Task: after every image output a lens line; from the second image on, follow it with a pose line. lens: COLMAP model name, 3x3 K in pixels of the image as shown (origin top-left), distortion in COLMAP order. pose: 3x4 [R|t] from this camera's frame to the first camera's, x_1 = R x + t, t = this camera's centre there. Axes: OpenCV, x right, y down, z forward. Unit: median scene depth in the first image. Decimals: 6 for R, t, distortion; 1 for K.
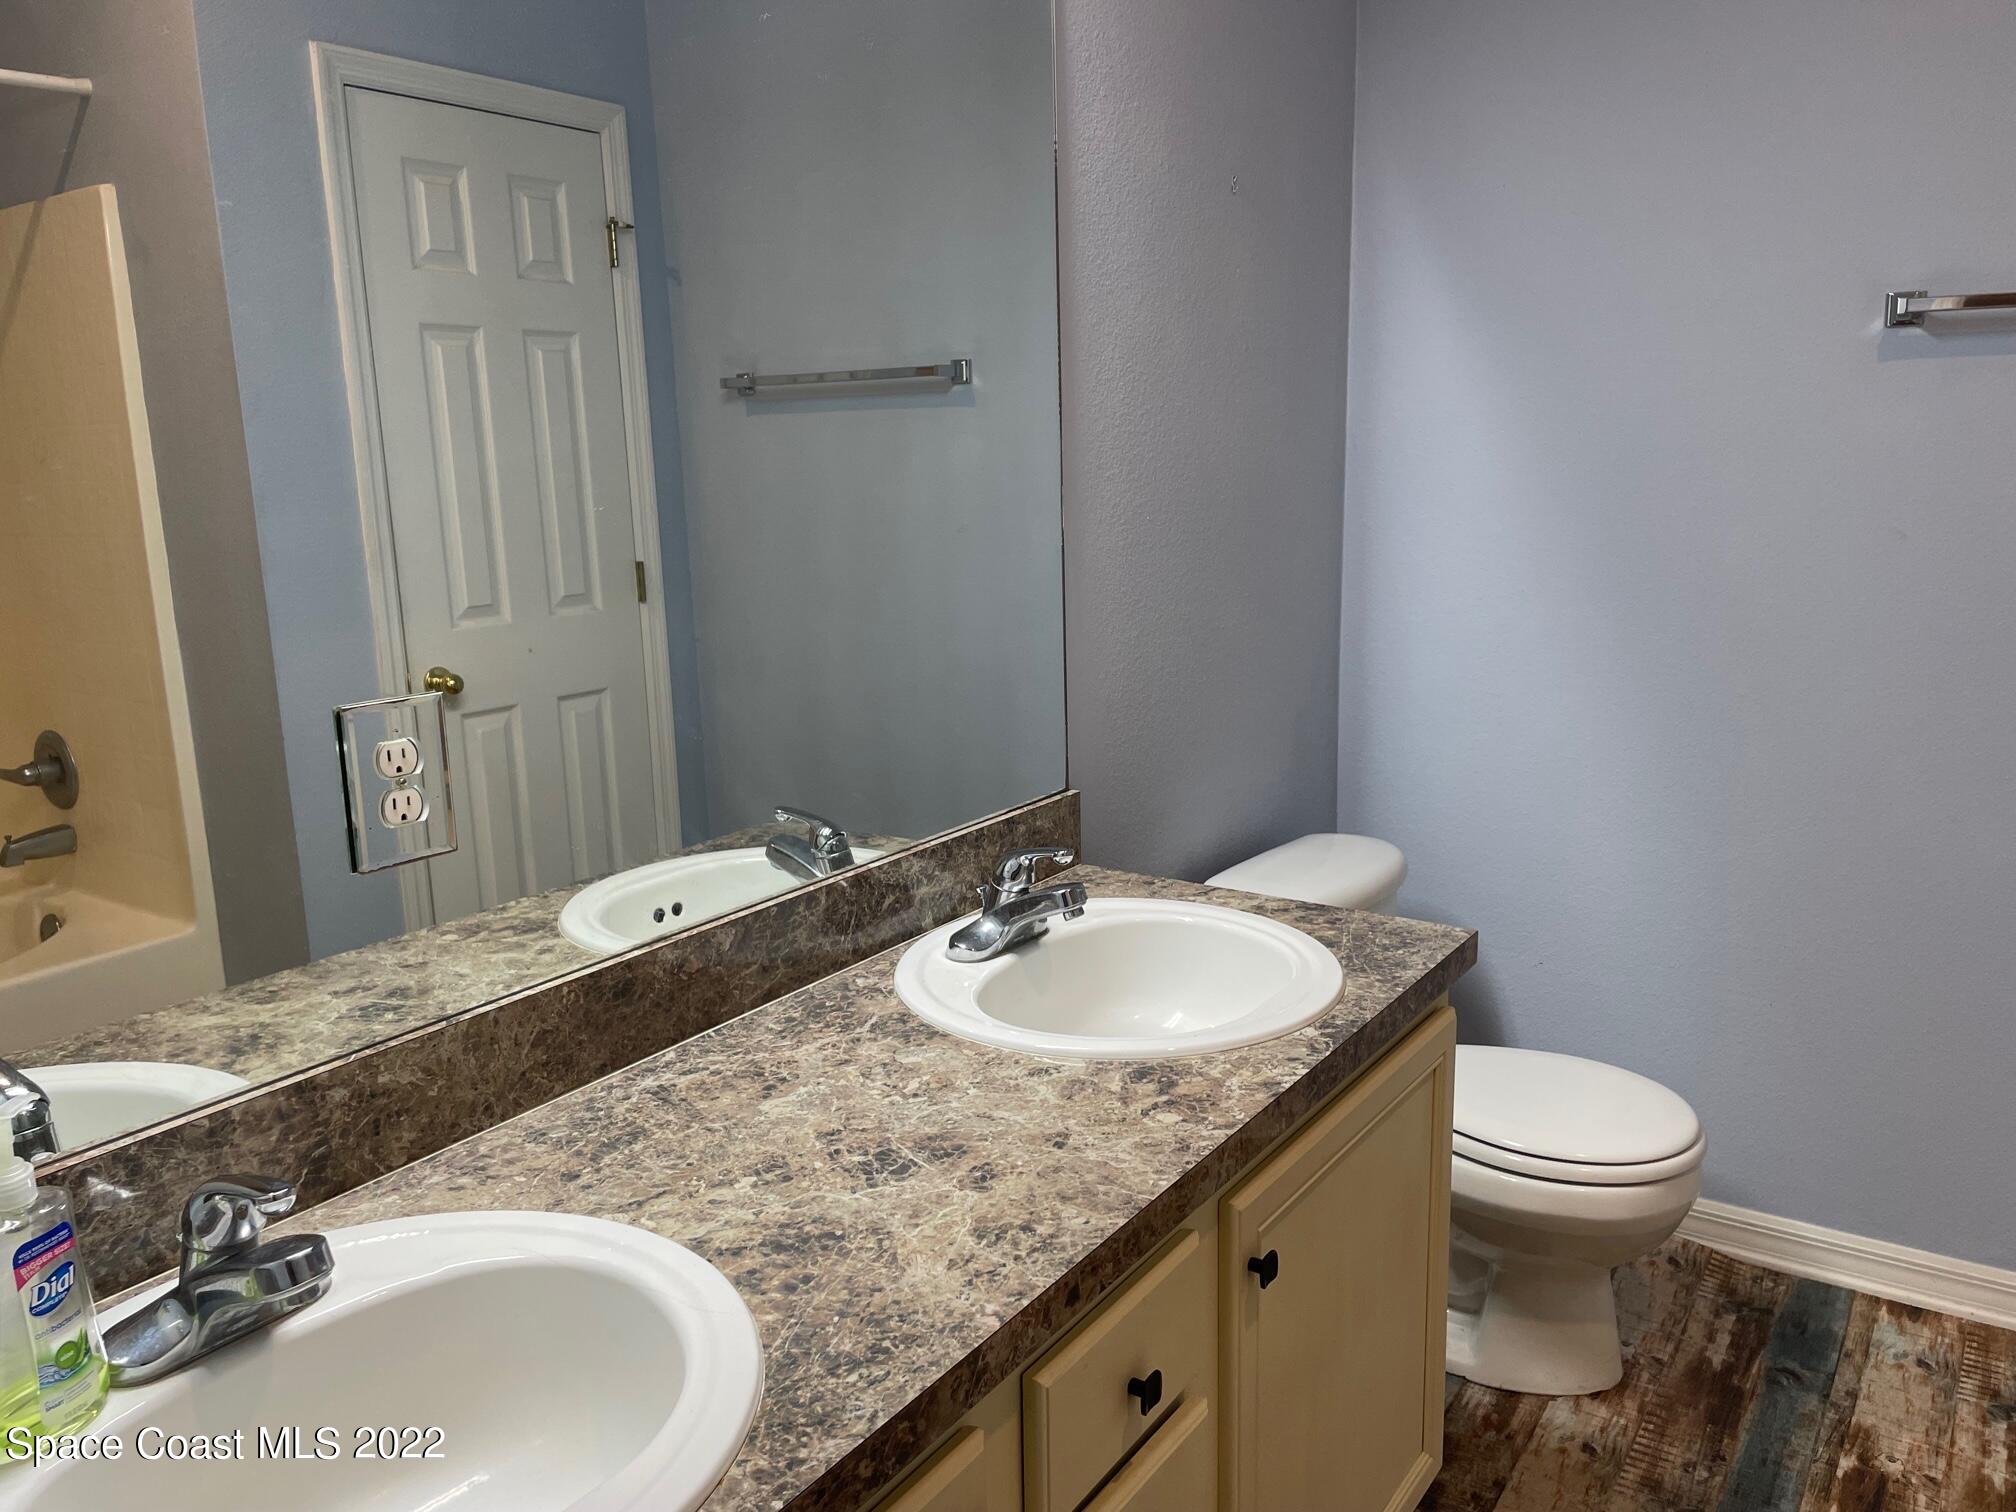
lens RADIAL K [[1521.9, 0, 1012.7], [0, 1521.9, 744.2], [0, 0, 1]] dist [0.105035, -0.138378]
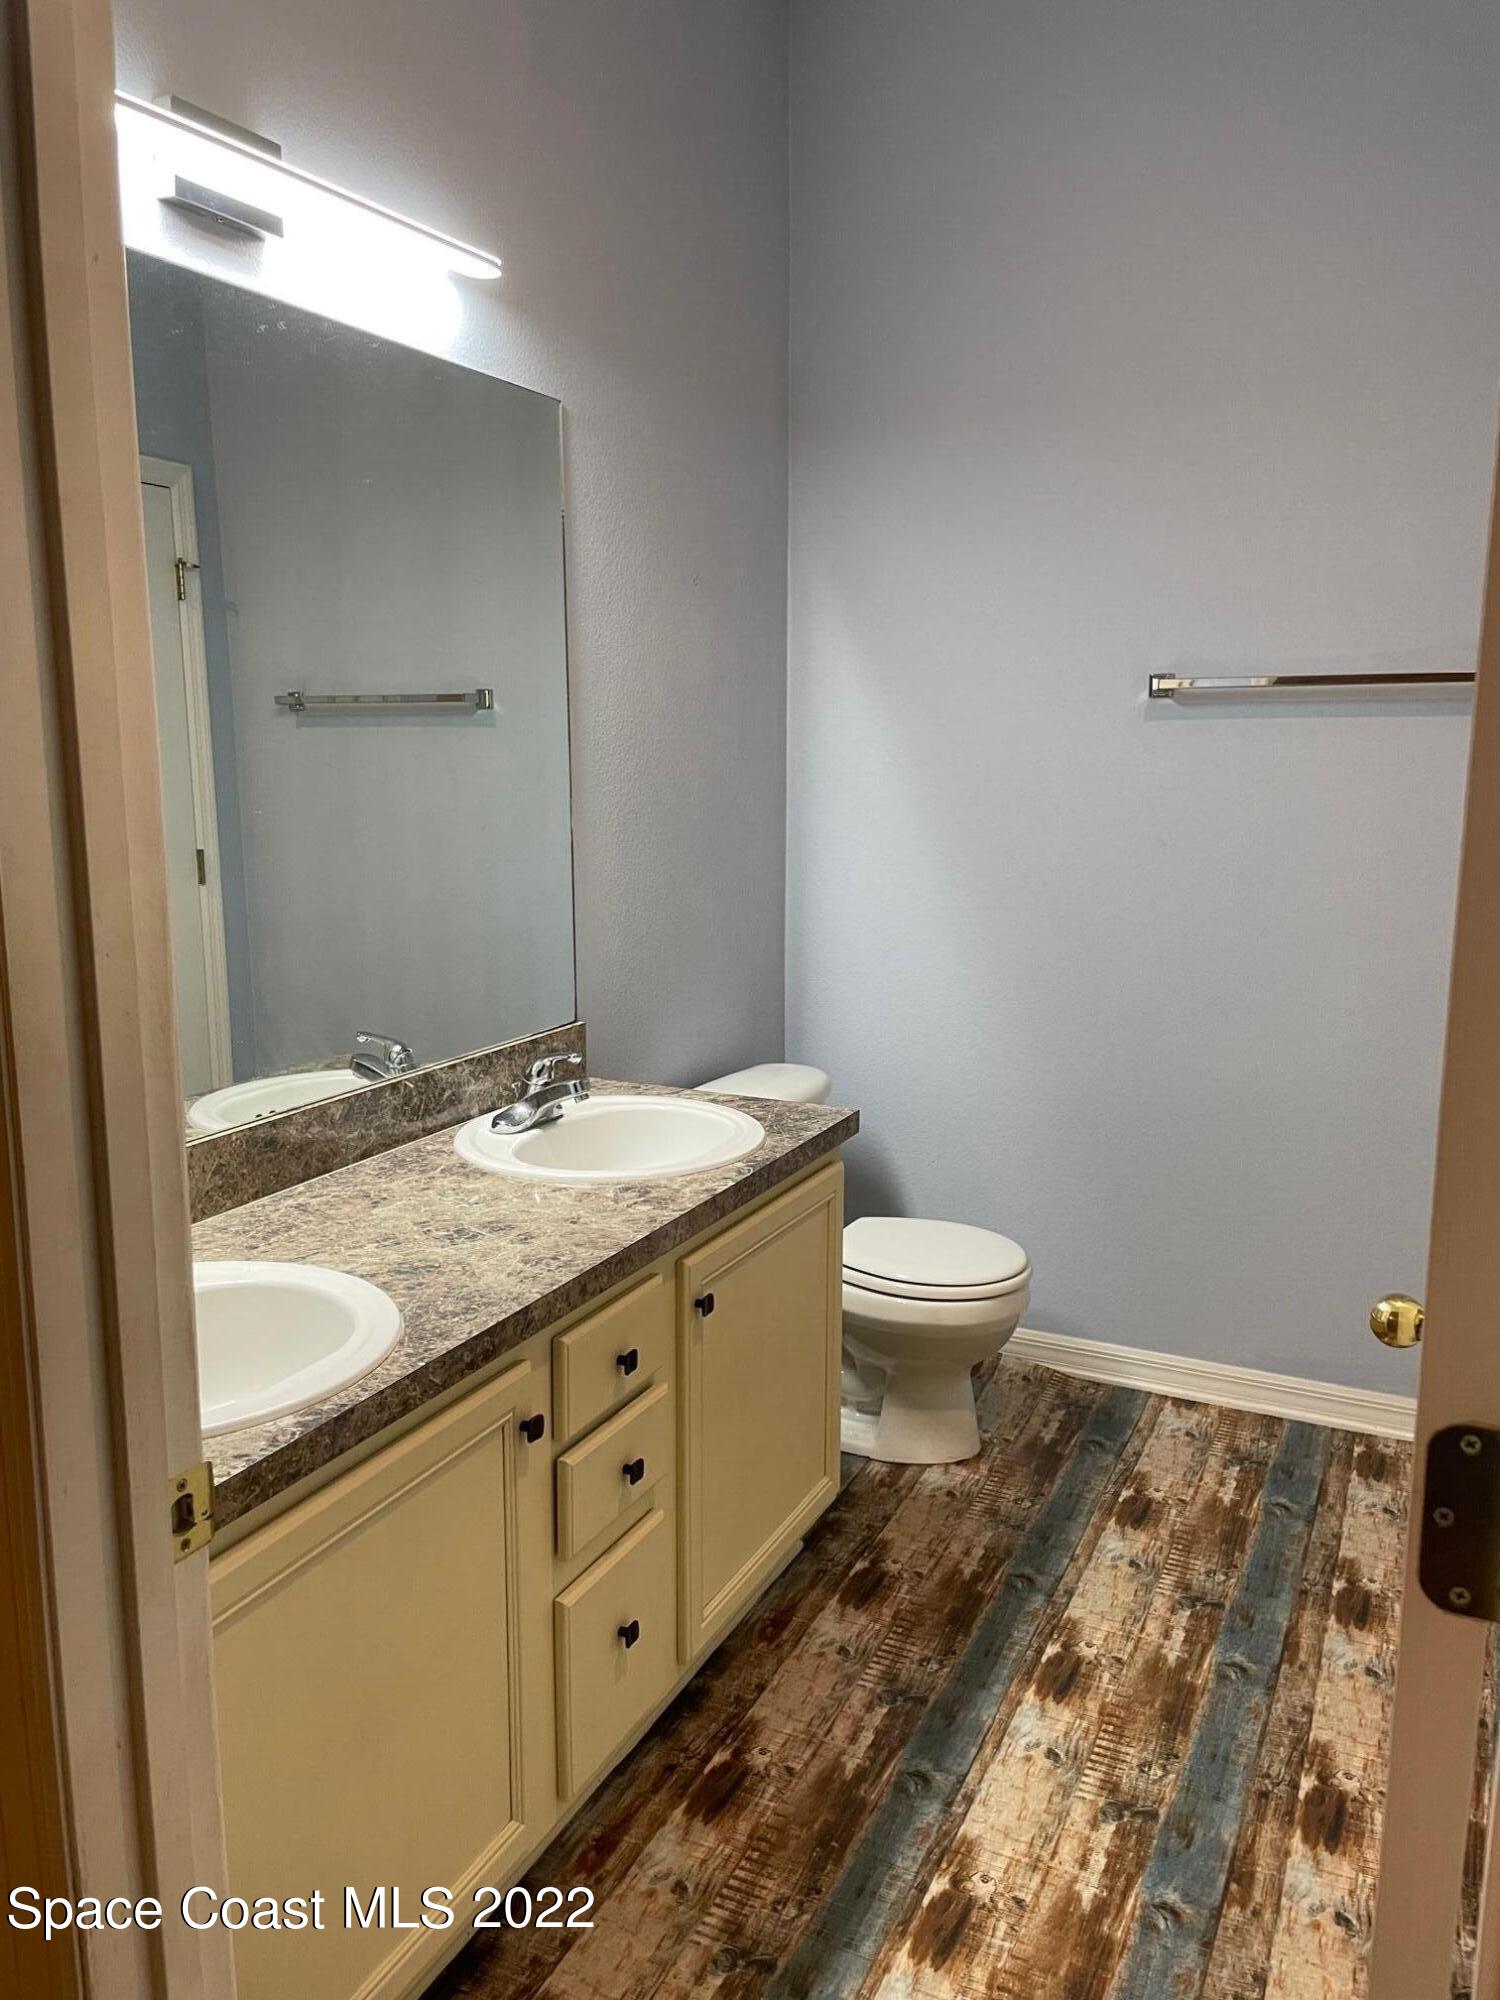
lens RADIAL K [[1509.8, 0, 741.0], [0, 1509.8, 1001.7], [0, 0, 1]] dist [0.105035, -0.138378]
pose [[0.988802, -0.002217, 0.149214, -0.023513], [0.005896, 0.999689, -0.024212, 0.055817], [-0.149114, 0.024821, 0.988508, -0.424713]]
